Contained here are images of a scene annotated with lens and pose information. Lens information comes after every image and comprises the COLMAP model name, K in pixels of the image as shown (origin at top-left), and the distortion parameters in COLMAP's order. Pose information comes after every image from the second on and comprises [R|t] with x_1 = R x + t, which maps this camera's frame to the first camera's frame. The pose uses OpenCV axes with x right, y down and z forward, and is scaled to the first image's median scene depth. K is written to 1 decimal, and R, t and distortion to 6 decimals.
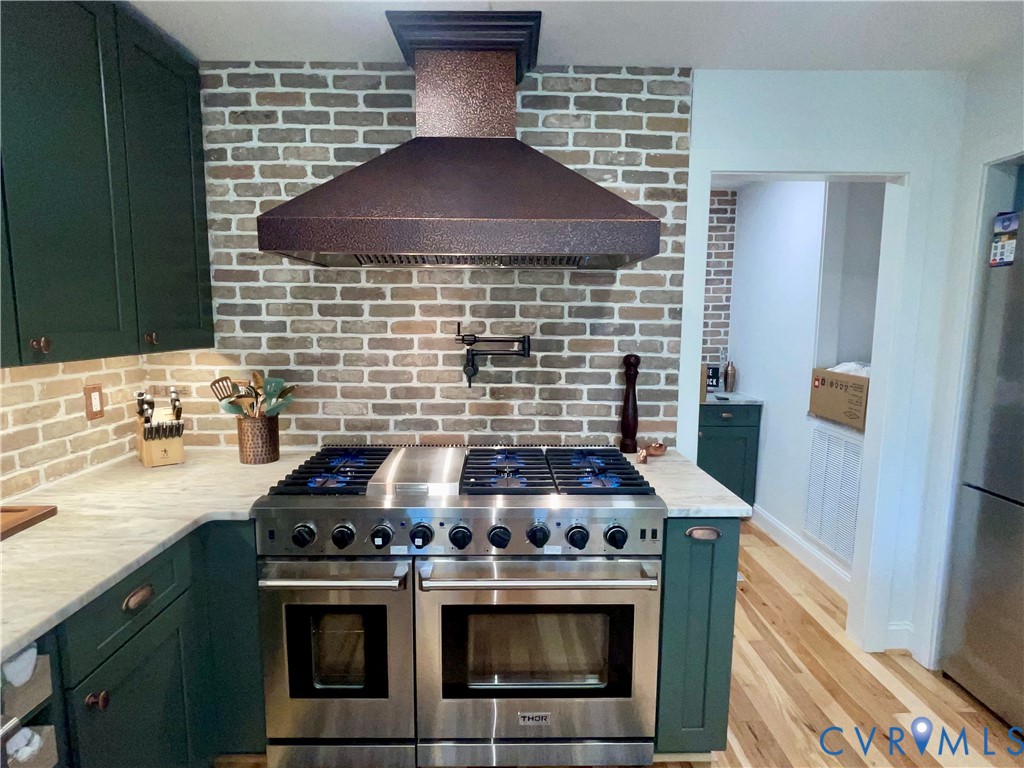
lens RADIAL K [[564.1, 0, 512.0], [0, 564.1, 390.2], [0, 0, 1]] dist [0.008201, -0.000006]
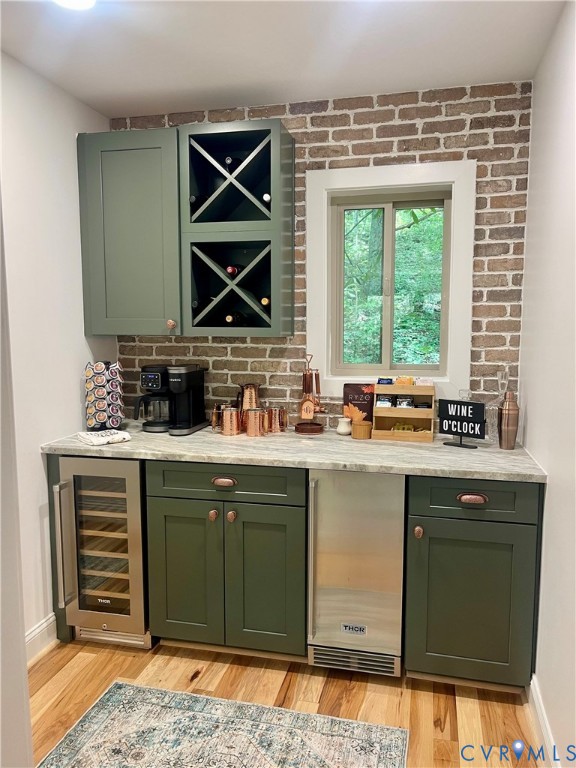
lens RADIAL K [[571.7, 0, 289.2], [0, 571.7, 385.2], [0, 0, 1]] dist [0.010587, 0.001211]
pose [[0.966045, 0.025496, -0.257115, 0.310079], [-0.028734, 0.999548, -0.008844, -0.045485], [0.256773, 0.015931, 0.966340, 0.393588]]
